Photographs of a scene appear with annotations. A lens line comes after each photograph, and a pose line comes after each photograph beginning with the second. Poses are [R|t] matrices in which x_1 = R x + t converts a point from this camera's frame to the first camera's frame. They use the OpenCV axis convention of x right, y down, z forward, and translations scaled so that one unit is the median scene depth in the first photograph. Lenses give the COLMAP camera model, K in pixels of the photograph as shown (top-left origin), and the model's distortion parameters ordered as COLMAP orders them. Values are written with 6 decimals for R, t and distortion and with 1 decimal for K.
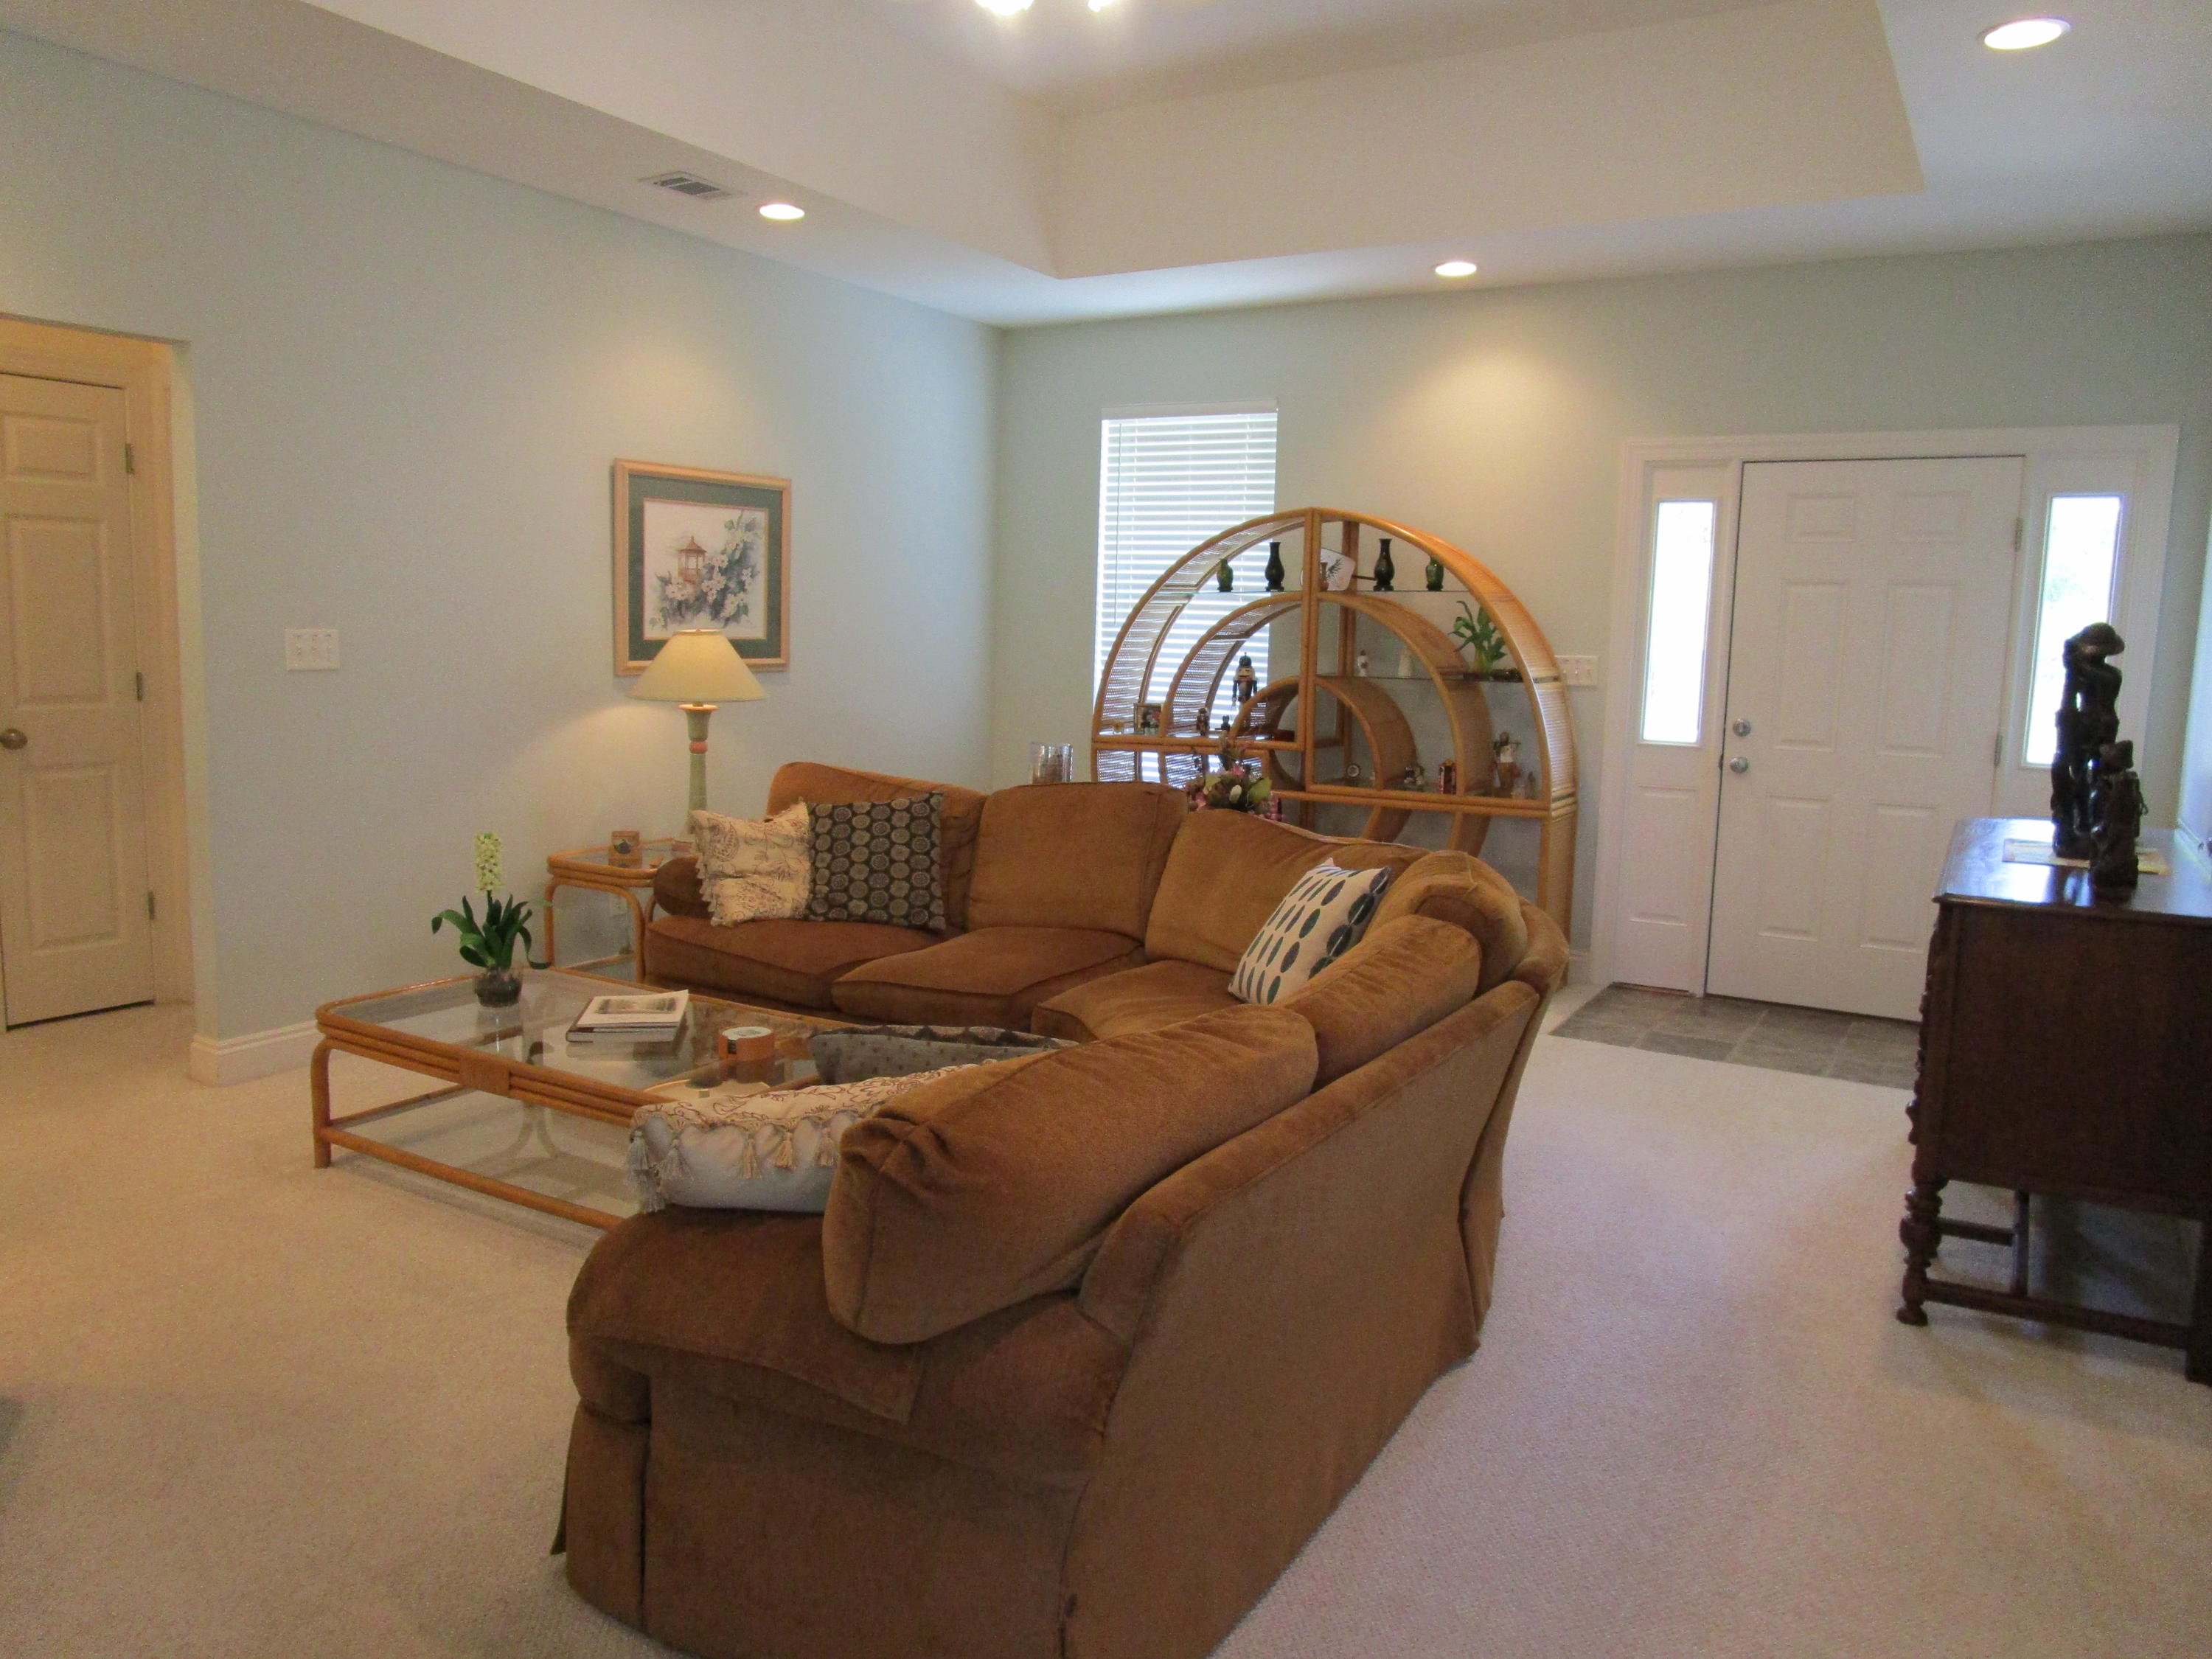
lens RADIAL K [[1563.2, 0, 1106.8], [0, 1563.2, 835.4], [0, 0, 1]] dist [-0.027401, -0.003789]
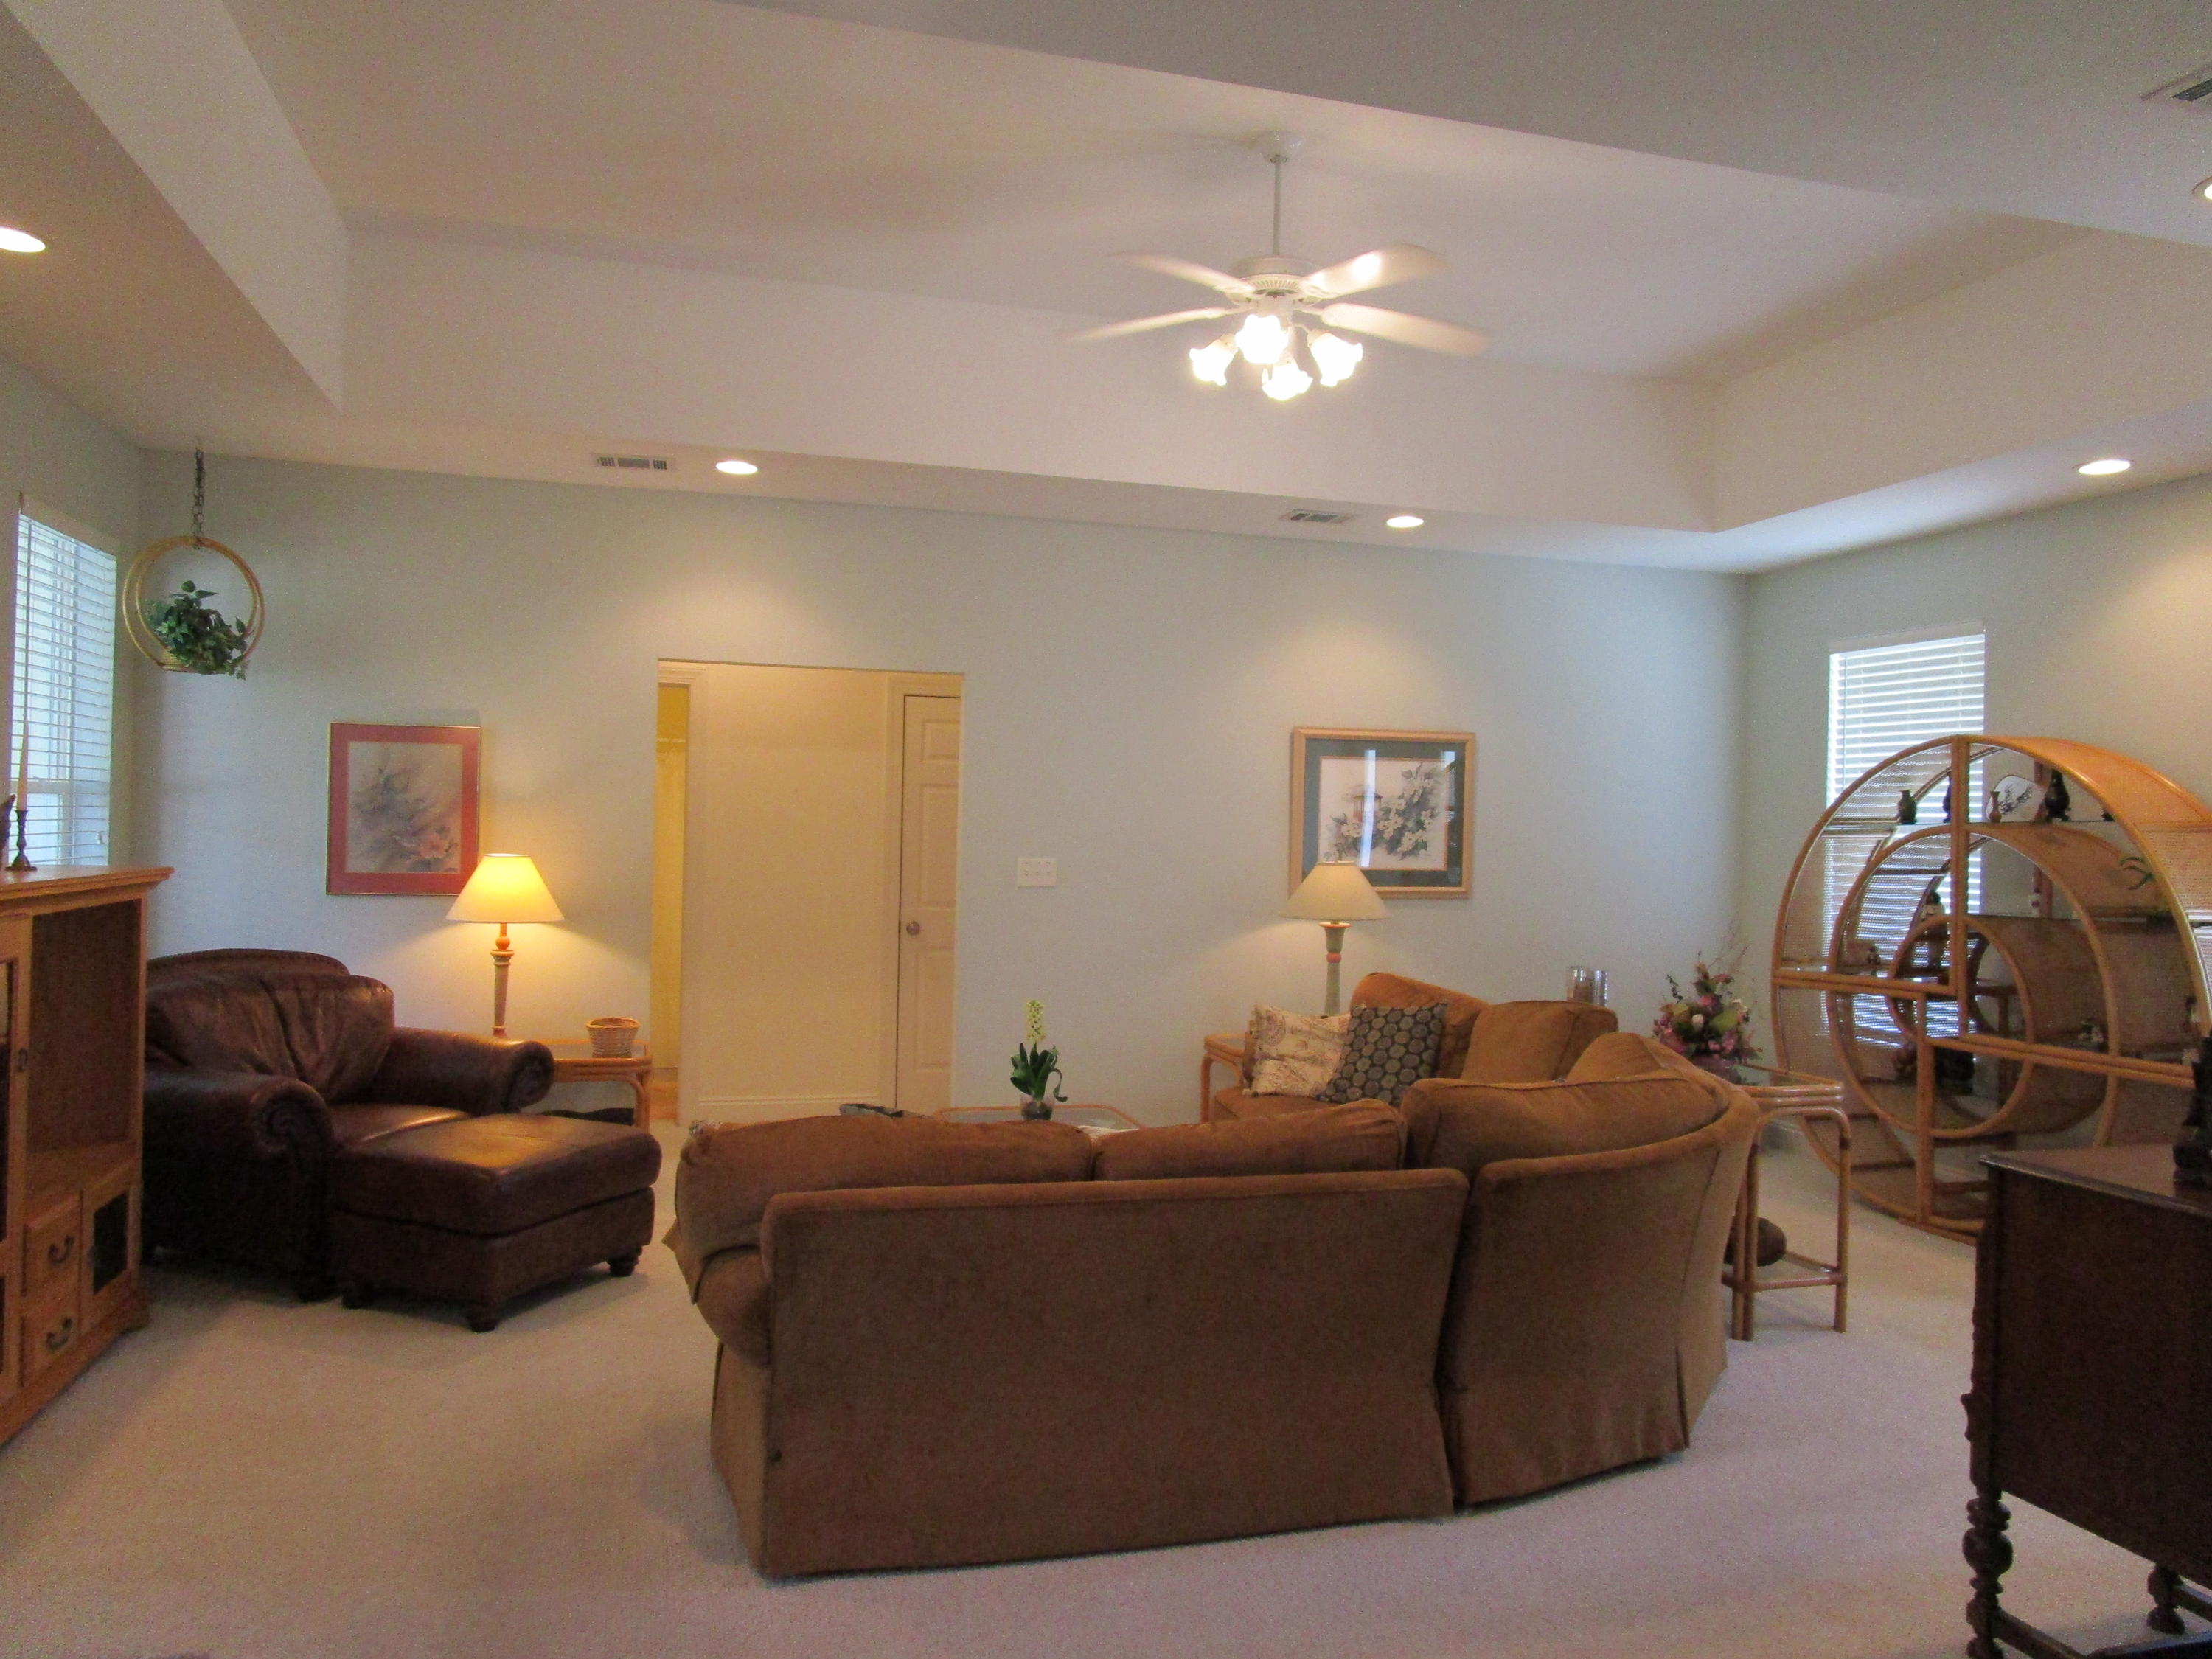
lens RADIAL K [[1563.2, 0, 1104.5], [0, 1563.2, 821.5], [0, 0, 1]] dist [-0.027401, -0.003789]
pose [[0.726437, -0.013850, -0.687094, 0.428839], [-0.095098, 0.988153, -0.120462, 0.002195], [0.680622, 0.152849, 0.716513, -0.006995]]
